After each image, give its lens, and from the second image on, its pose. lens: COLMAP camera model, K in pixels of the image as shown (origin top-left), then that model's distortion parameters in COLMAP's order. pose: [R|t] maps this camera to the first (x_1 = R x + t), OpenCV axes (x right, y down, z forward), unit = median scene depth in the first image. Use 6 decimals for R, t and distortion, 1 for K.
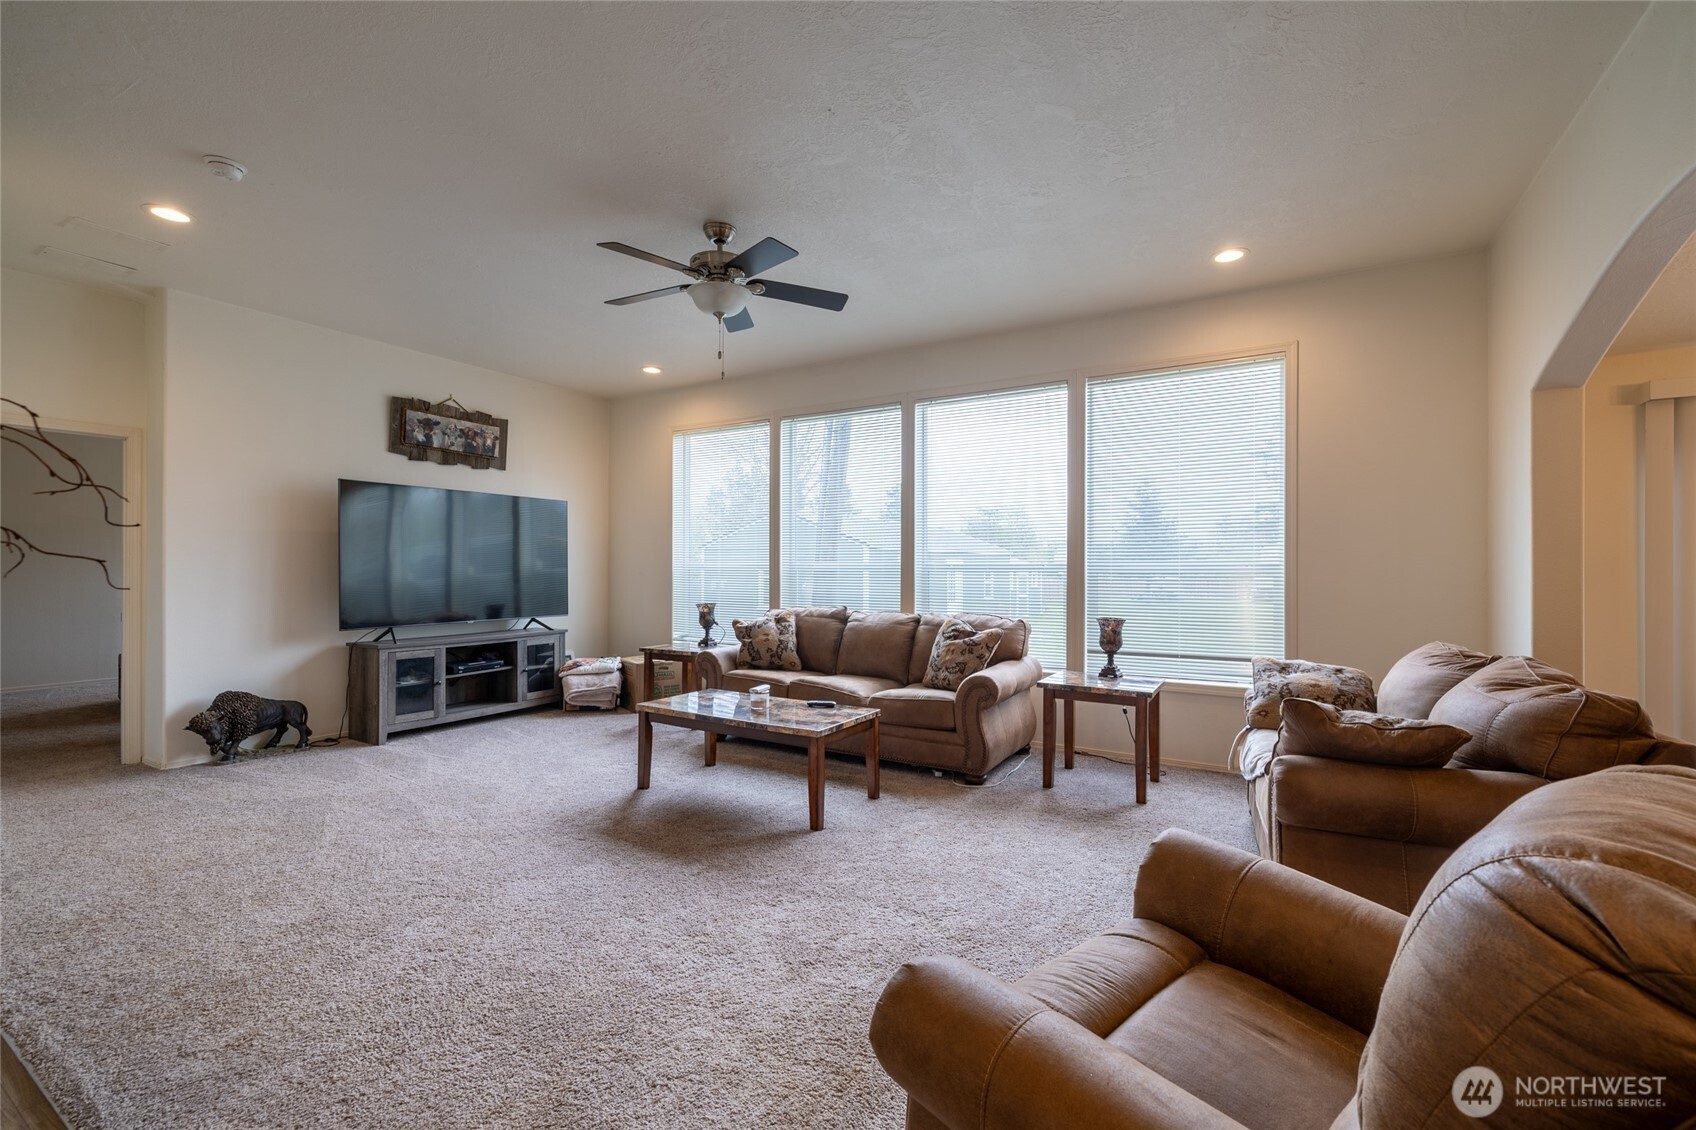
lens RADIAL K [[715.5, 0, 846.0], [0, 715.5, 562.3], [0, 0, 1]] dist [0.002837, 0.000474]
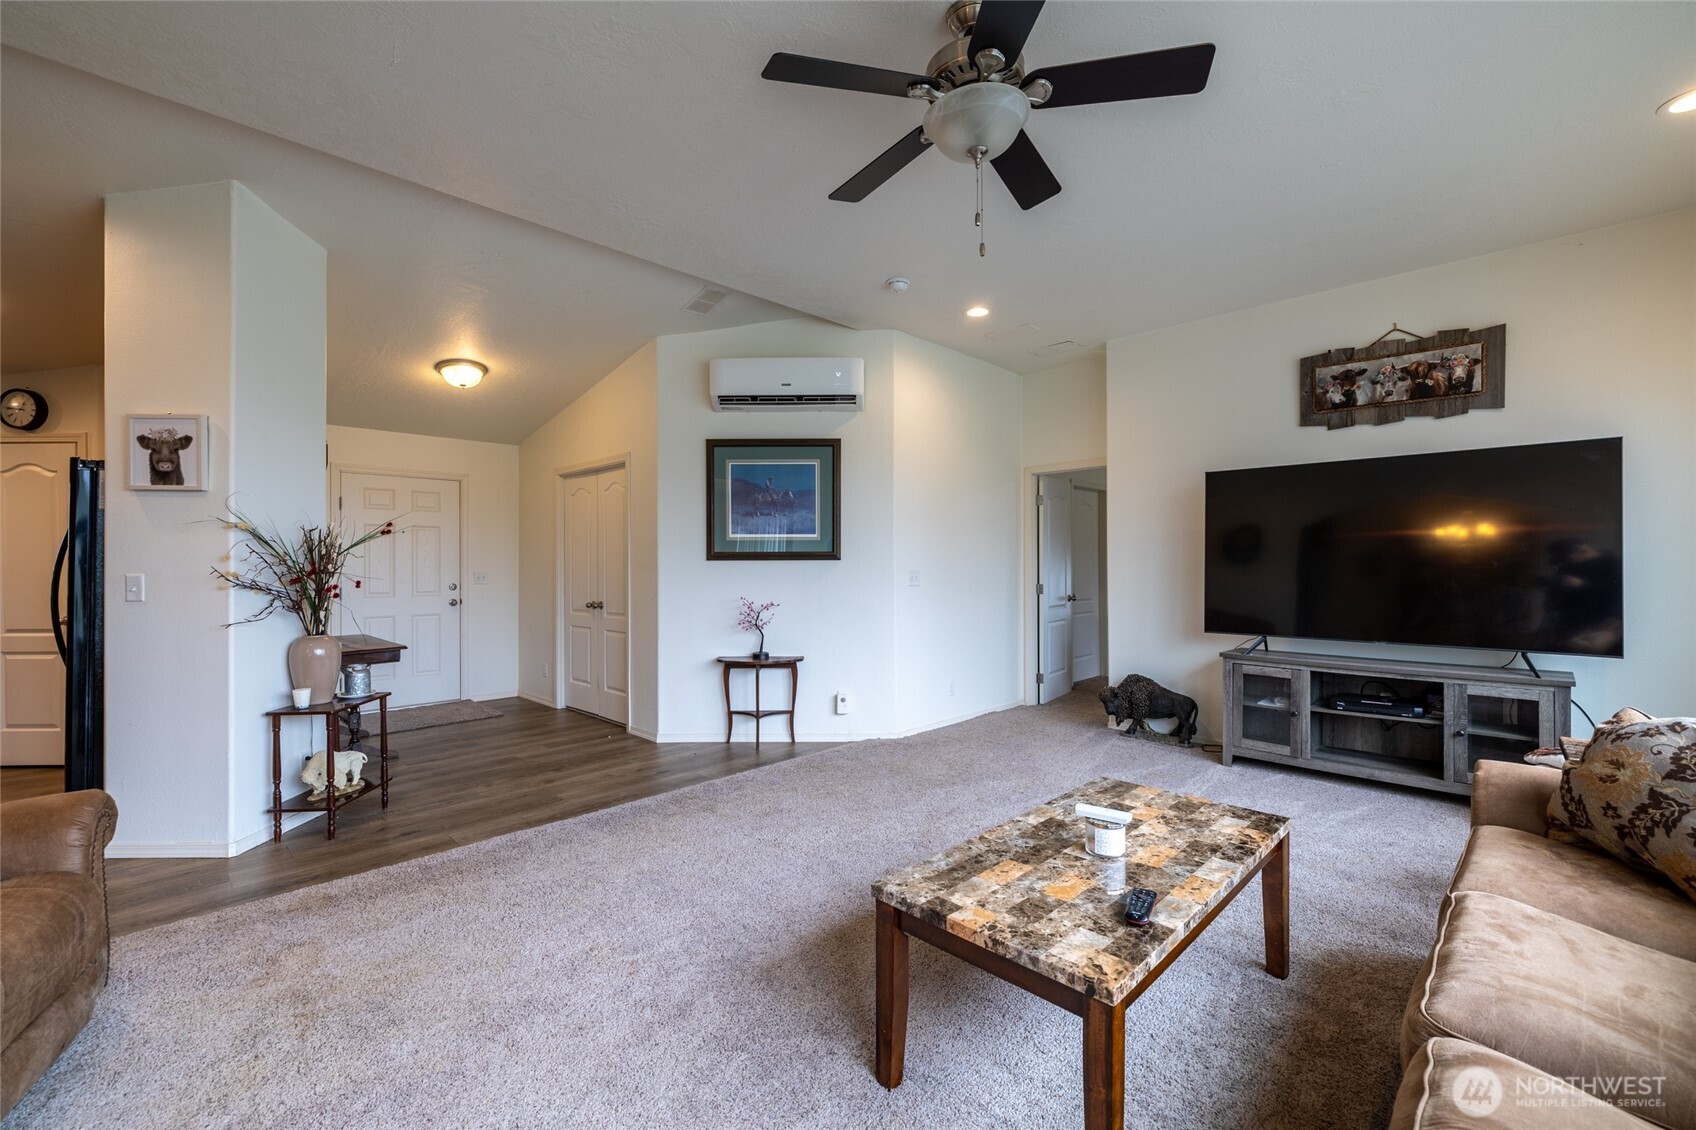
lens RADIAL K [[715.5, 0, 858.8], [0, 715.5, 564.5], [0, 0, 1]] dist [0.002837, 0.000474]
pose [[-0.232501, 0.000021, -0.972596, 0.291791], [0.008343, 0.999963, -0.001973, 0.003656], [0.972560, -0.008573, -0.232492, 0.697722]]
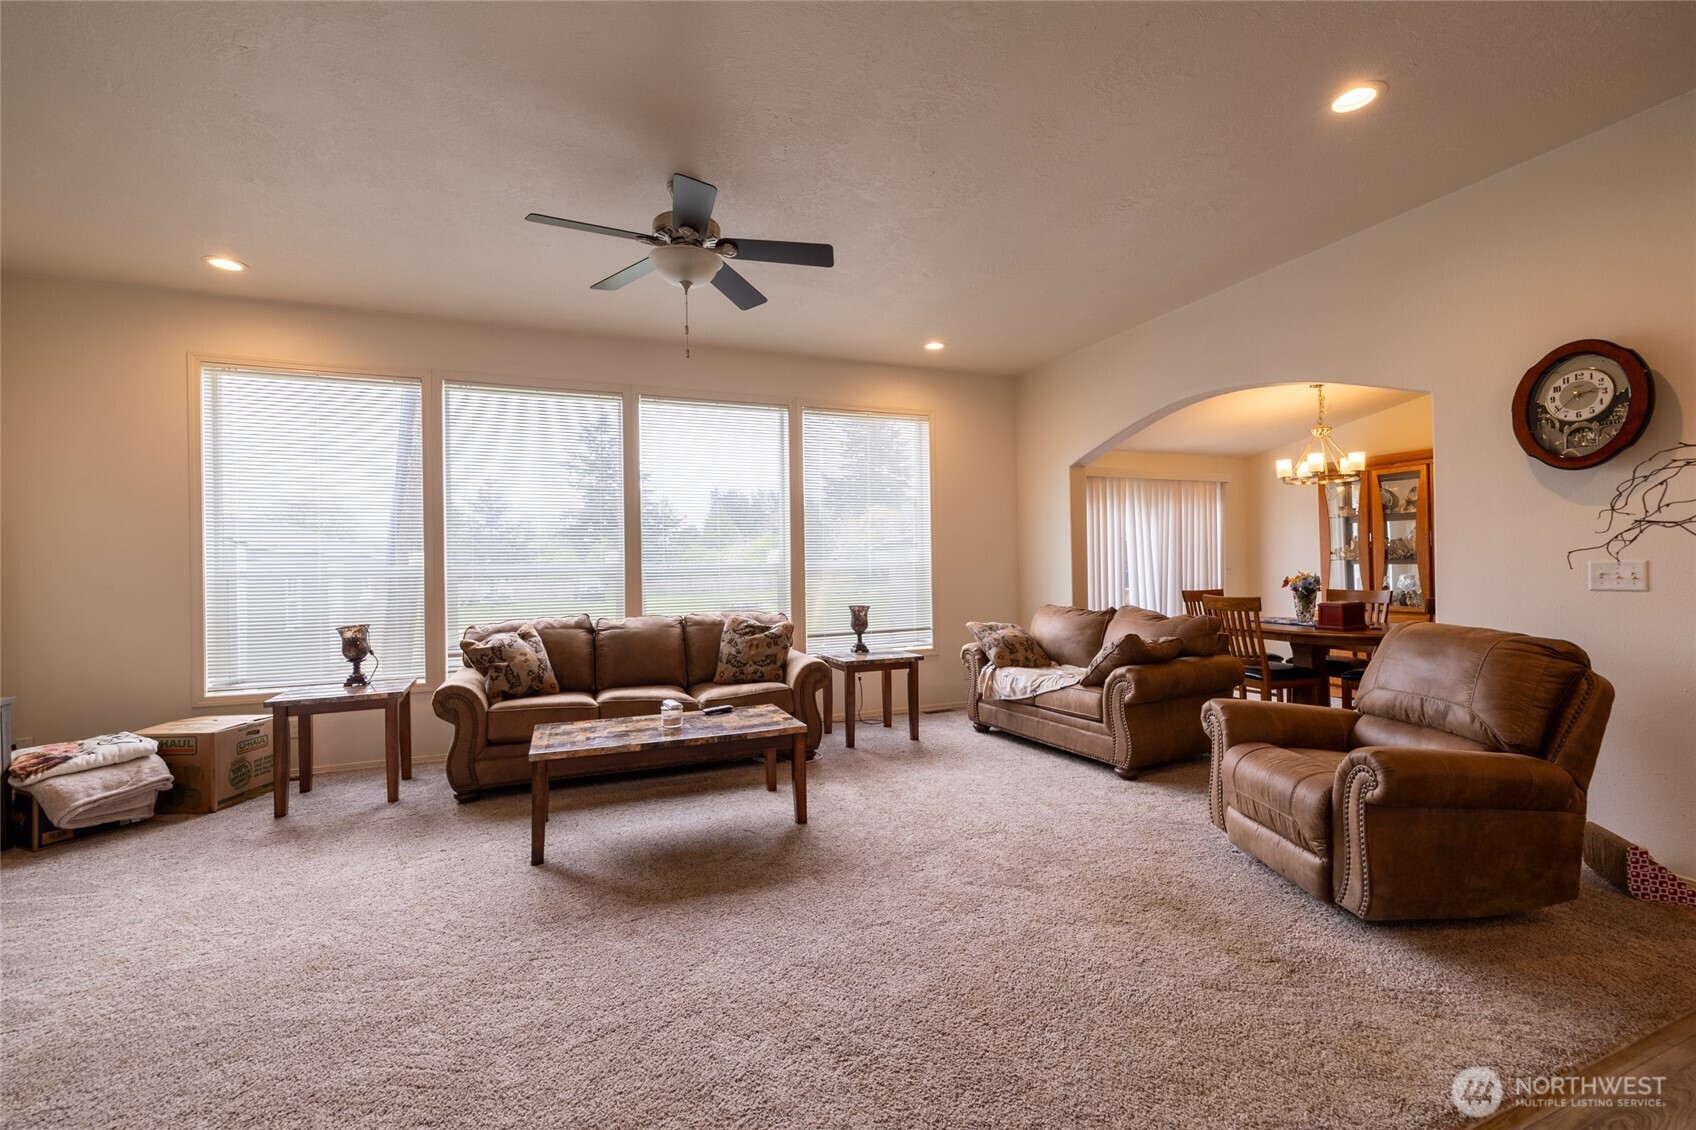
lens RADIAL K [[715.5, 0, 847.8], [0, 715.5, 566.6], [0, 0, 1]] dist [0.002837, 0.000474]
pose [[0.594103, -0.014053, 0.804266, -0.524643], [0.011294, 0.999895, 0.009129, -0.001863], [-0.804310, 0.003660, 0.594199, 0.212843]]
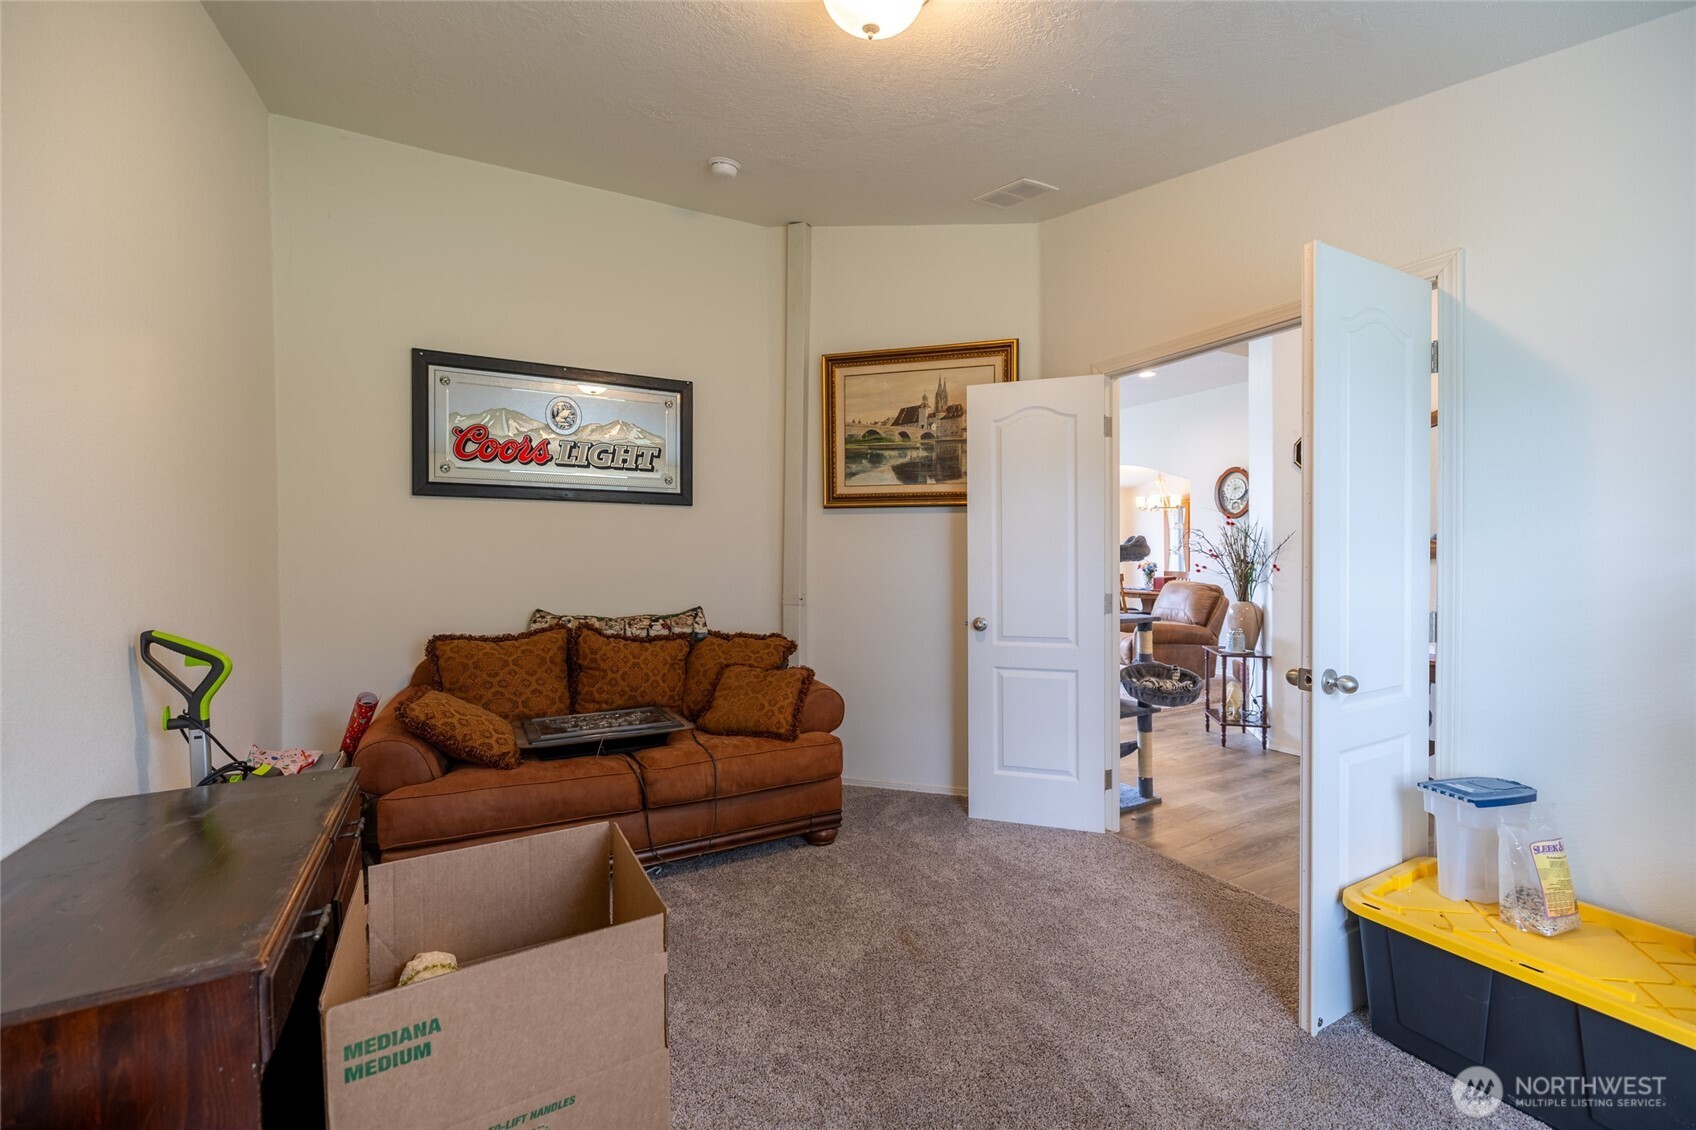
lens RADIAL K [[715.5, 0, 845.5], [0, 715.5, 561.7], [0, 0, 1]] dist [0.002837, 0.000474]
pose [[0.506612, -0.013795, 0.862064, -0.602068], [0.000133, 0.999873, 0.015922, -0.002201], [-0.862174, -0.007952, 0.506549, 0.195137]]
